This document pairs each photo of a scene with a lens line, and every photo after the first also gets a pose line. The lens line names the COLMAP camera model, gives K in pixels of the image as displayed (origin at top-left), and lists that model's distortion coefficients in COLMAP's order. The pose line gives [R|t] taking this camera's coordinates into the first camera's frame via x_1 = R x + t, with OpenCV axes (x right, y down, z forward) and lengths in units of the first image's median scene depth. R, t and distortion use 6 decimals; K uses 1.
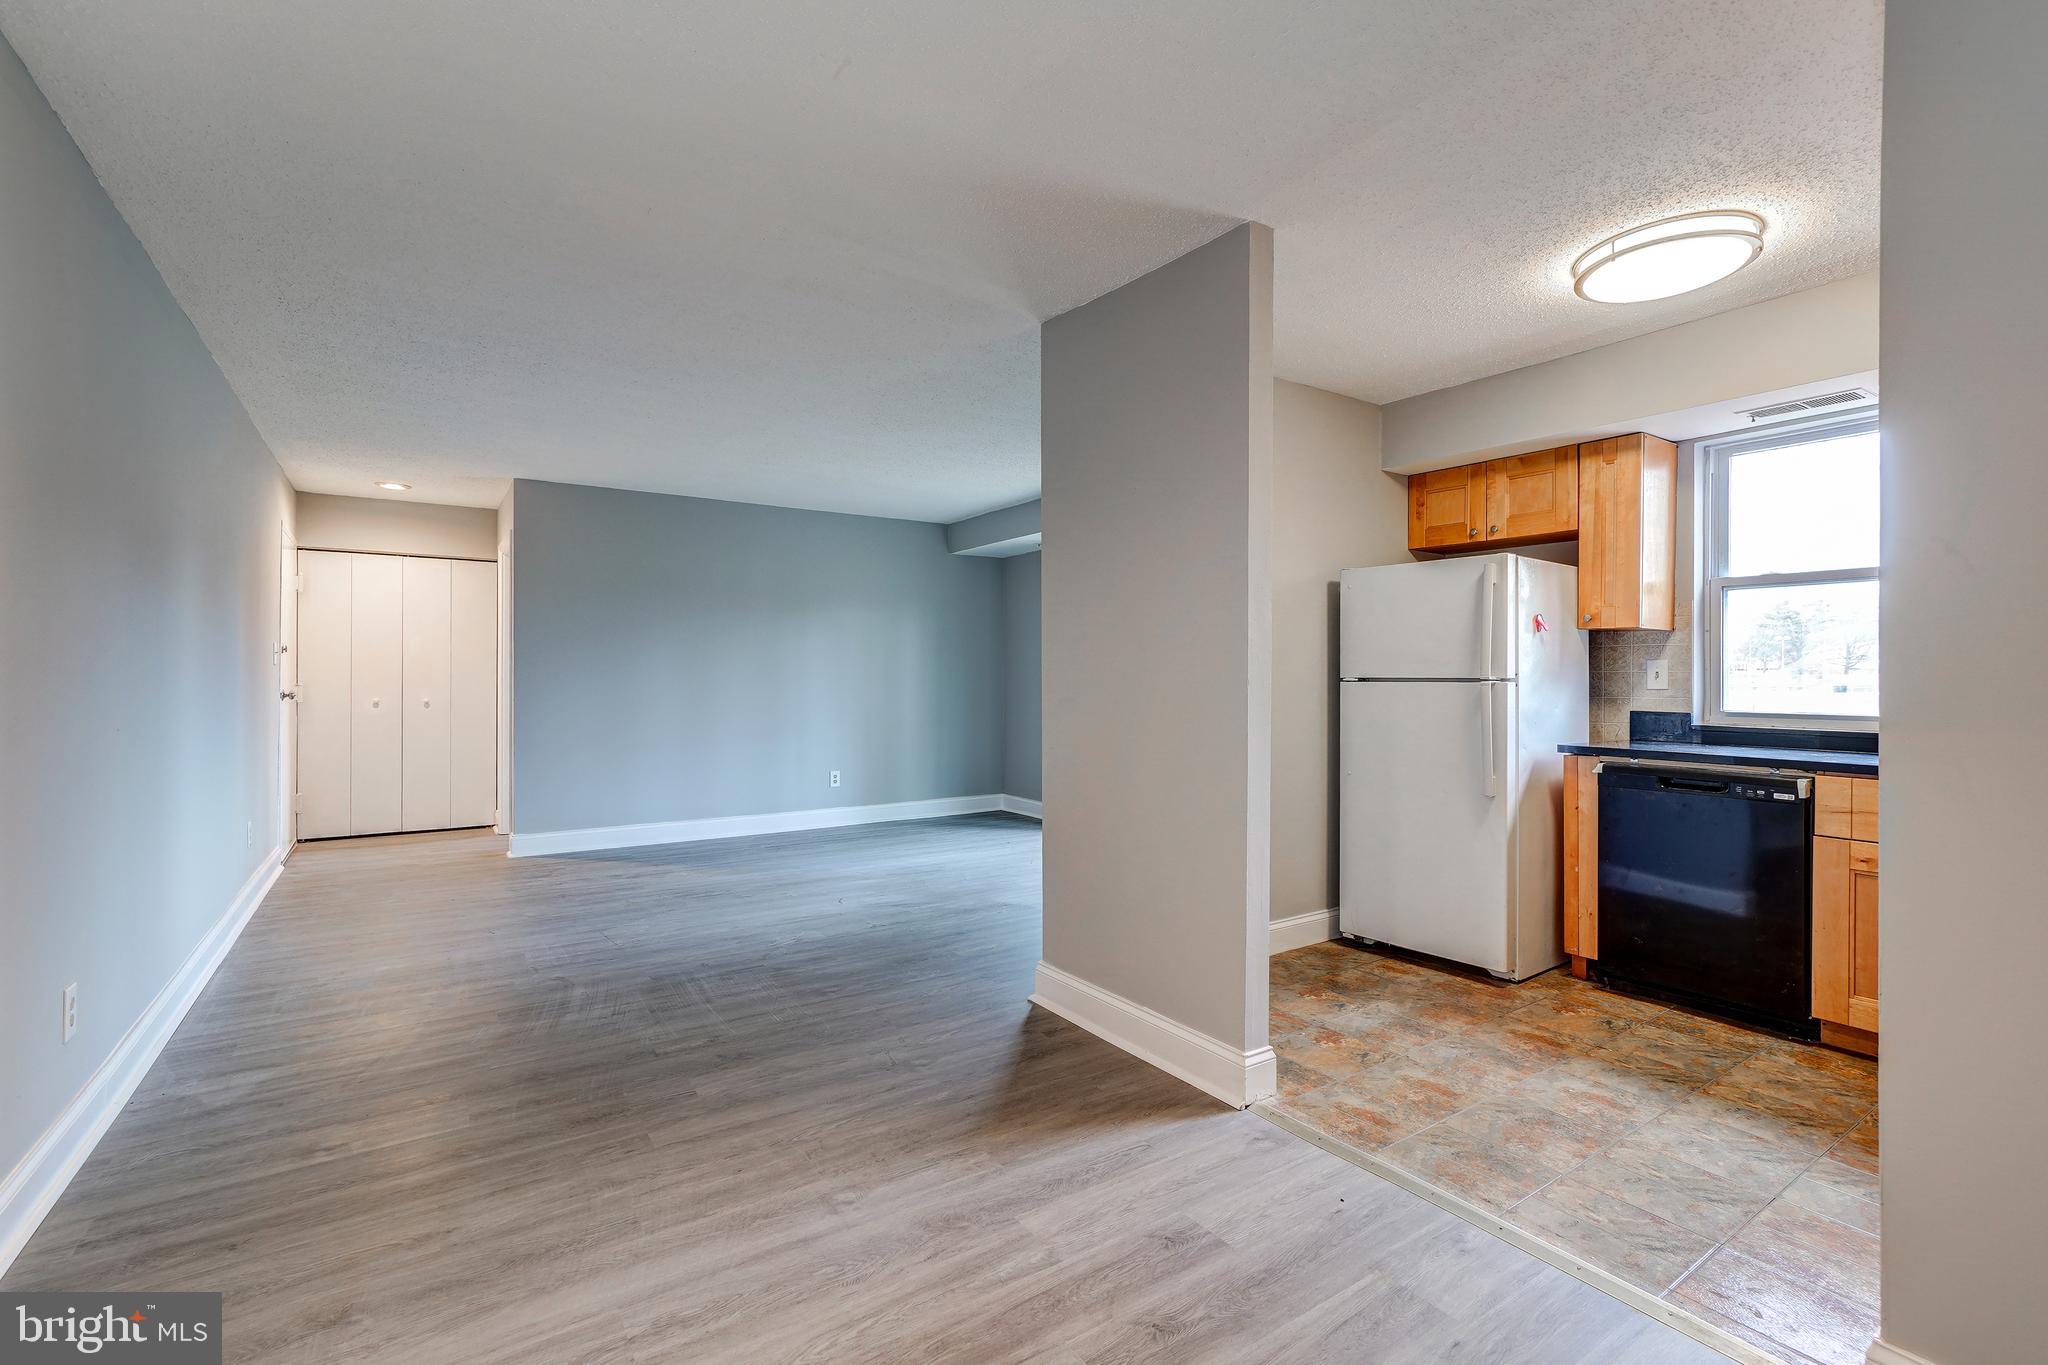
lens RADIAL K [[903.6, 0, 1015.6], [0, 903.6, 679.7], [0, 0, 1]] dist [-0.015397, 0.013363]
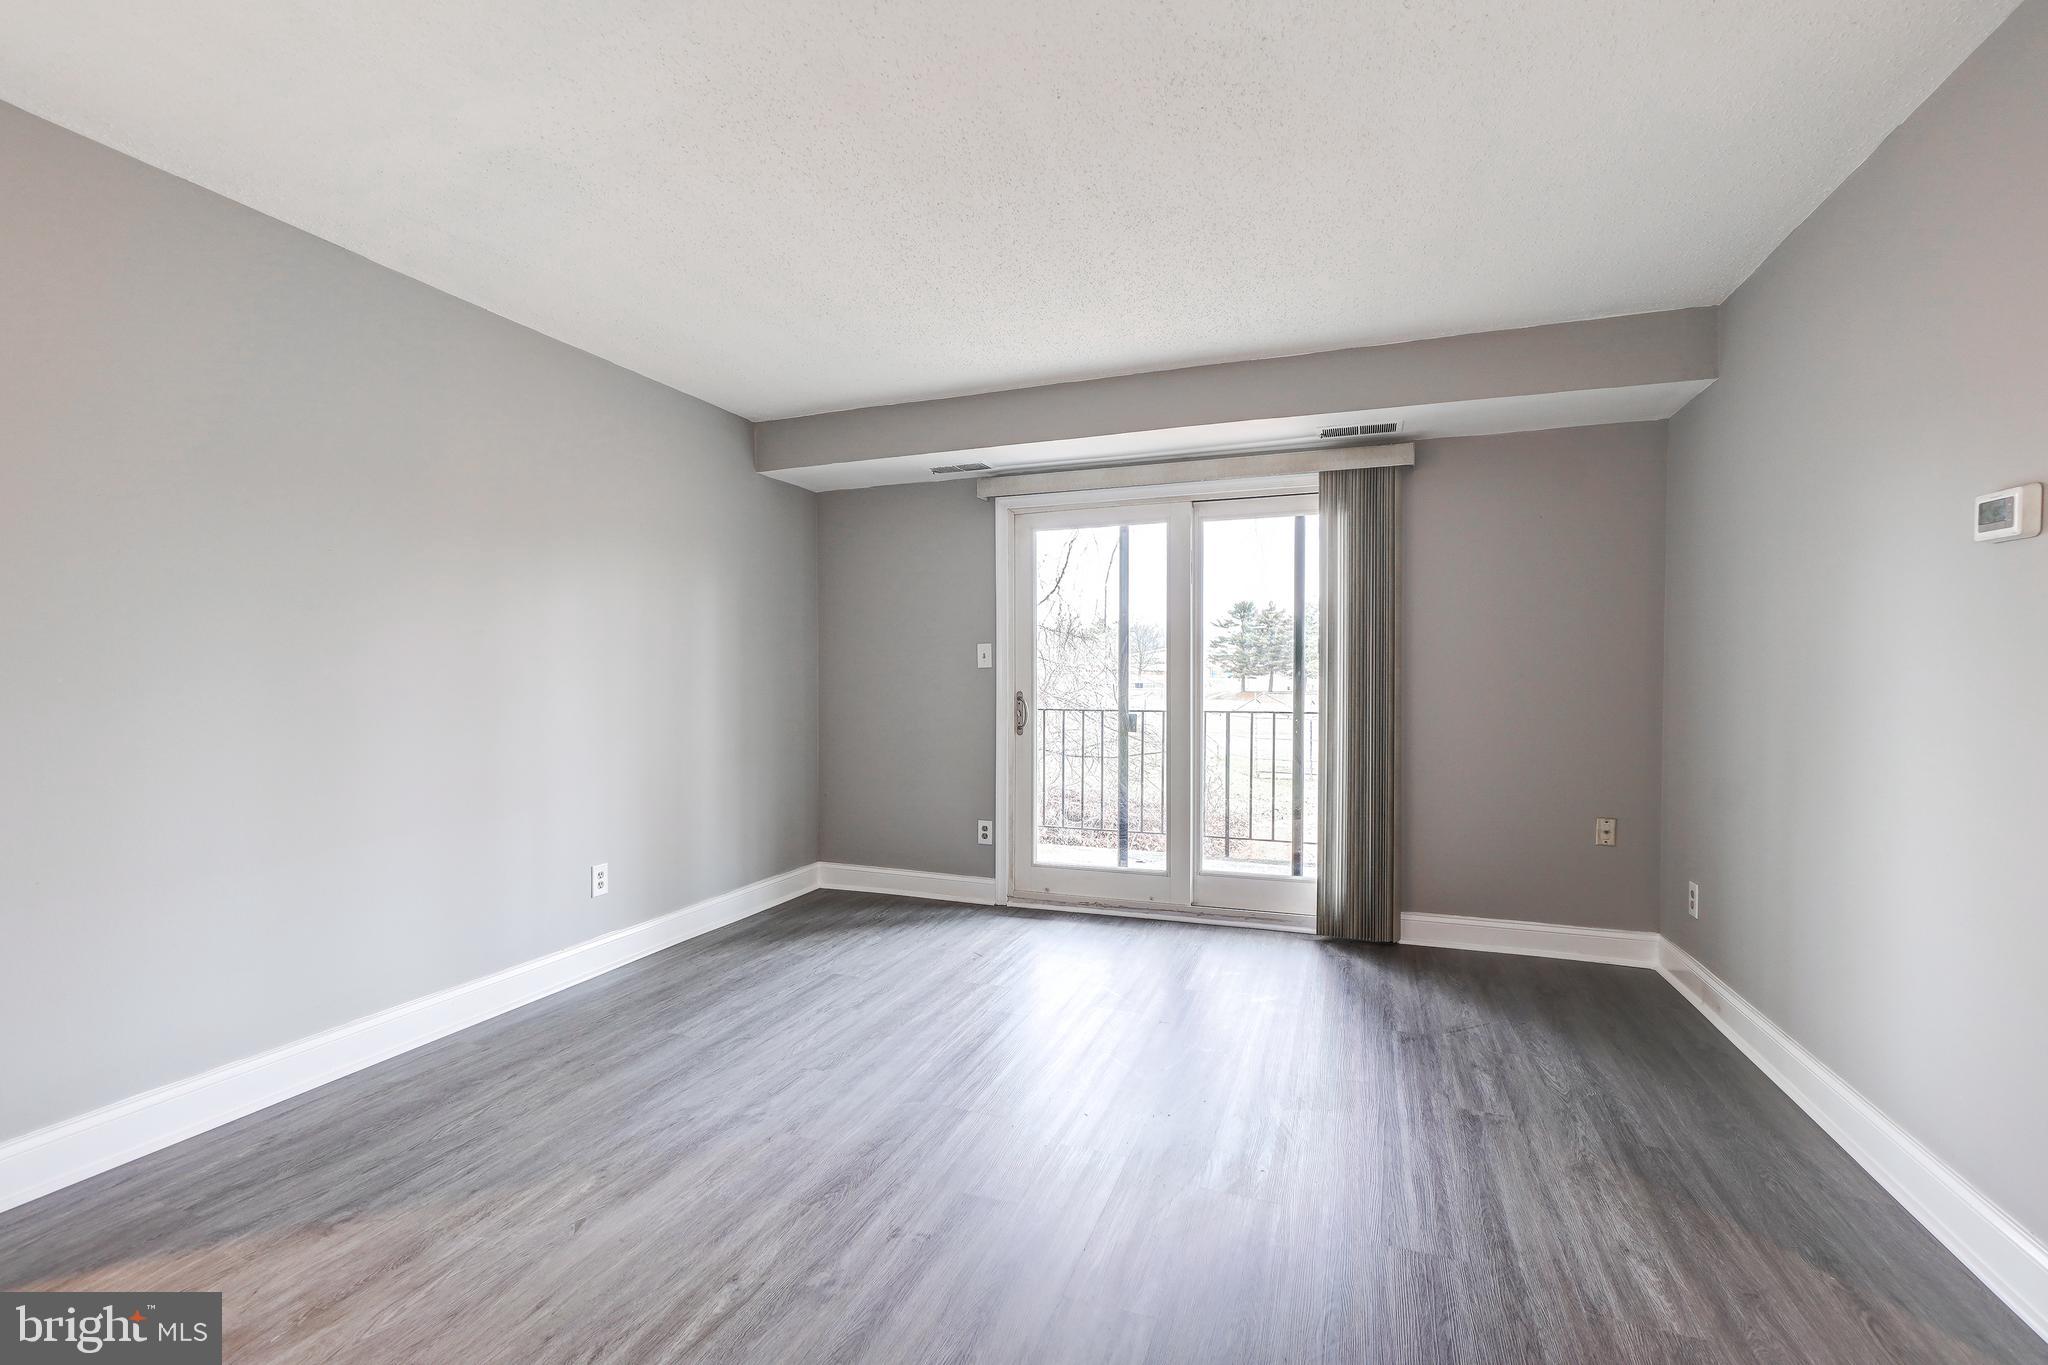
lens RADIAL K [[903.6, 0, 1017.2], [0, 903.6, 686.2], [0, 0, 1]] dist [-0.015397, 0.013363]
pose [[0.817687, -0.008187, 0.575604, -0.650650], [0.005323, 0.999964, 0.006660, -0.005576], [-0.575638, -0.002382, 0.817701, 0.971699]]
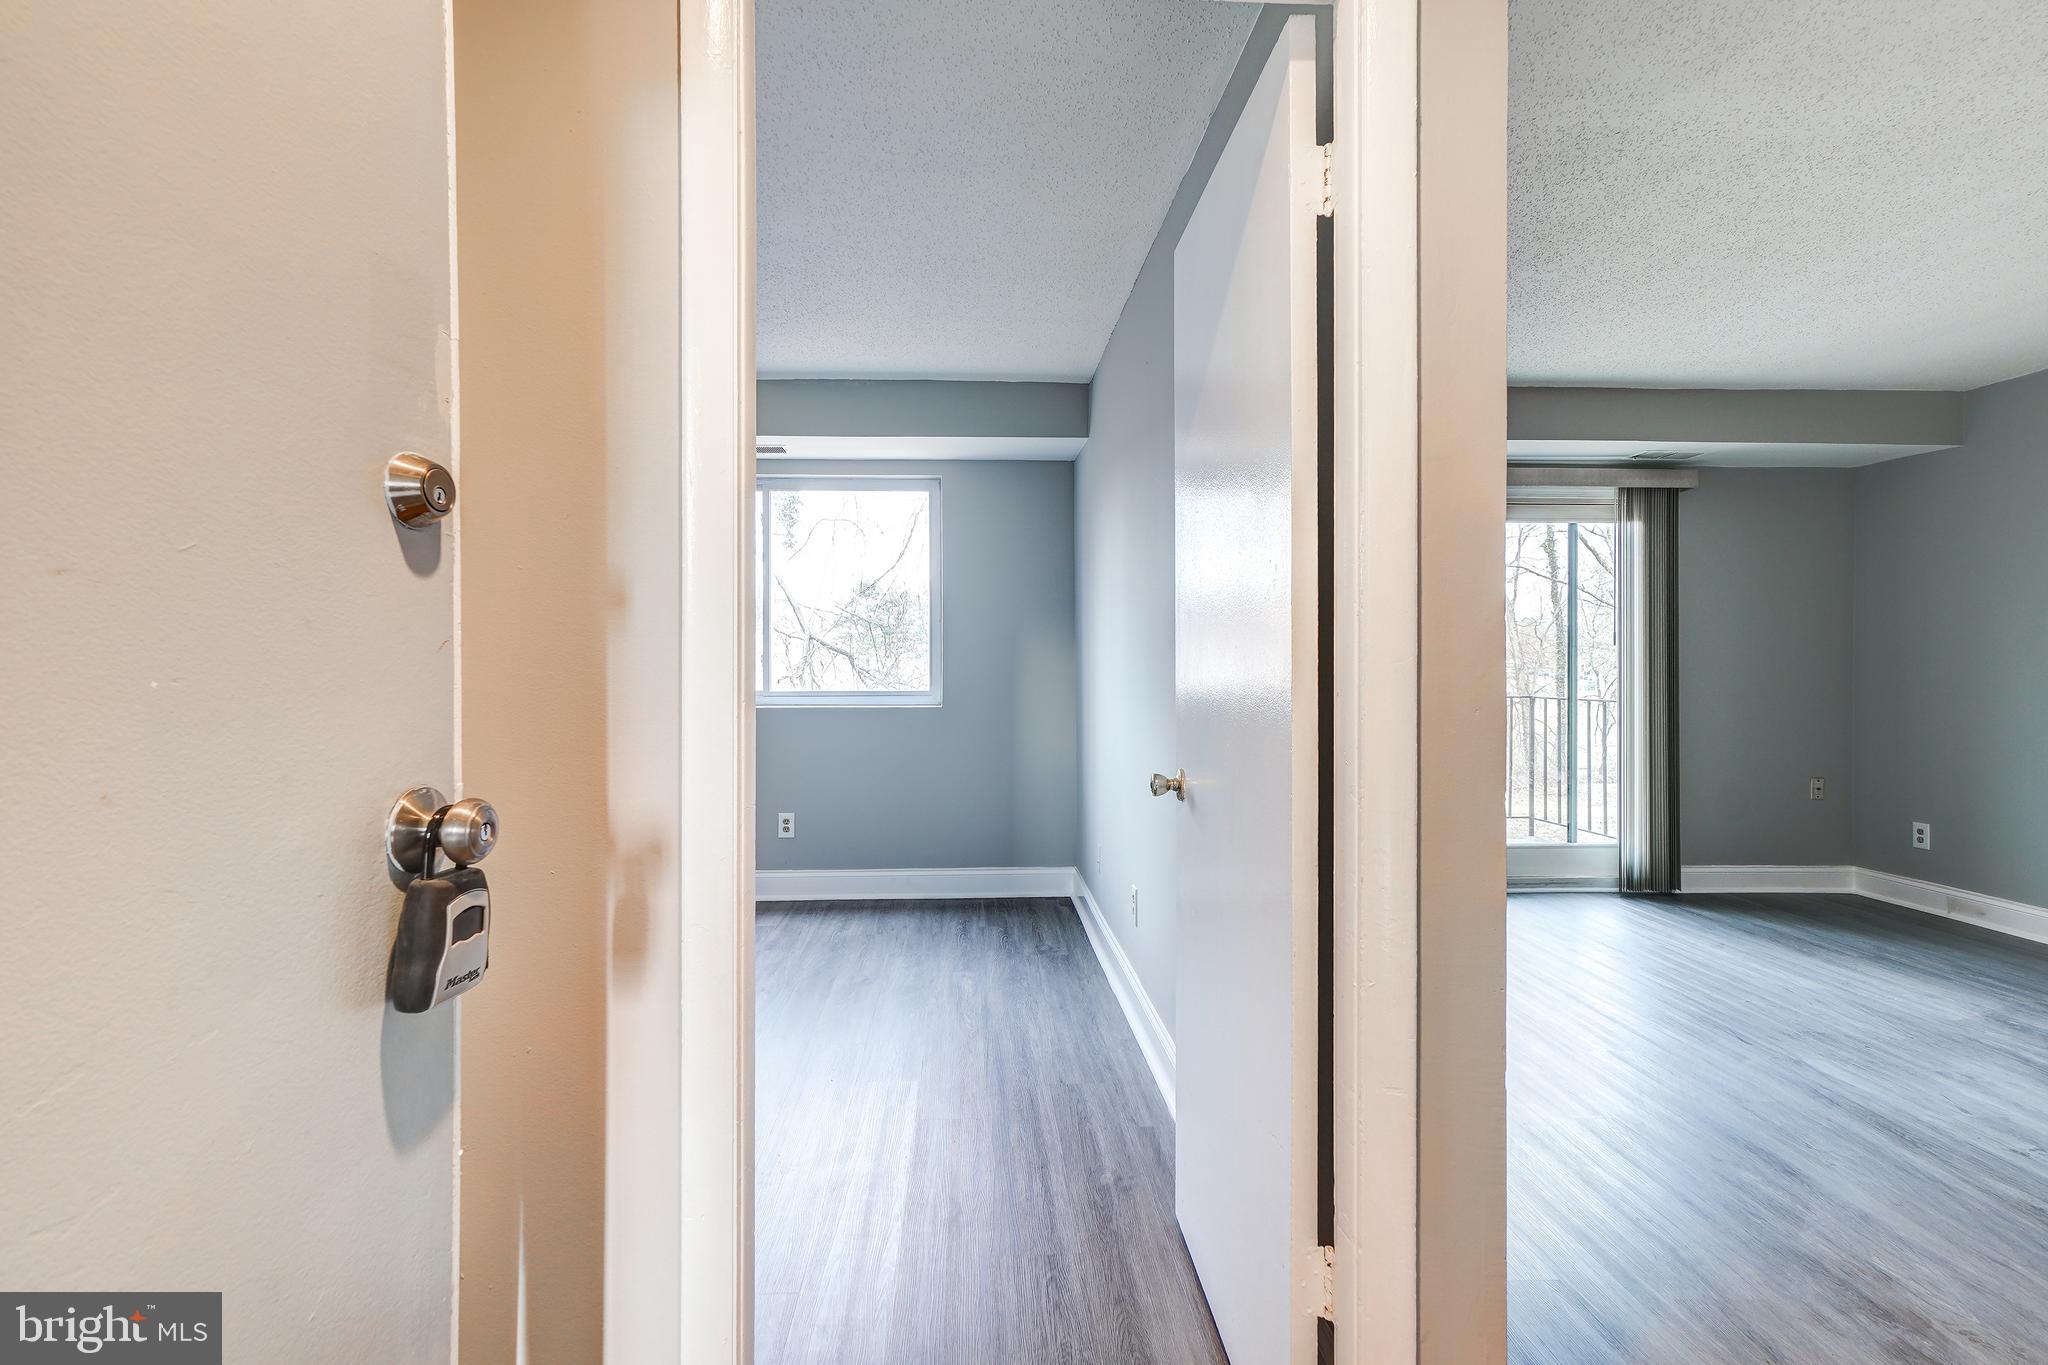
lens RADIAL K [[995.9, 0, 1014.3], [0, 995.9, 663.5], [0, 0, 1]] dist [0.022043, 0.003413]
pose [[0.512808, -0.007466, 0.858471, -1.436089], [0.005029, 0.999971, 0.005692, -0.025950], [-0.858489, 0.001398, 0.512830, 1.746007]]
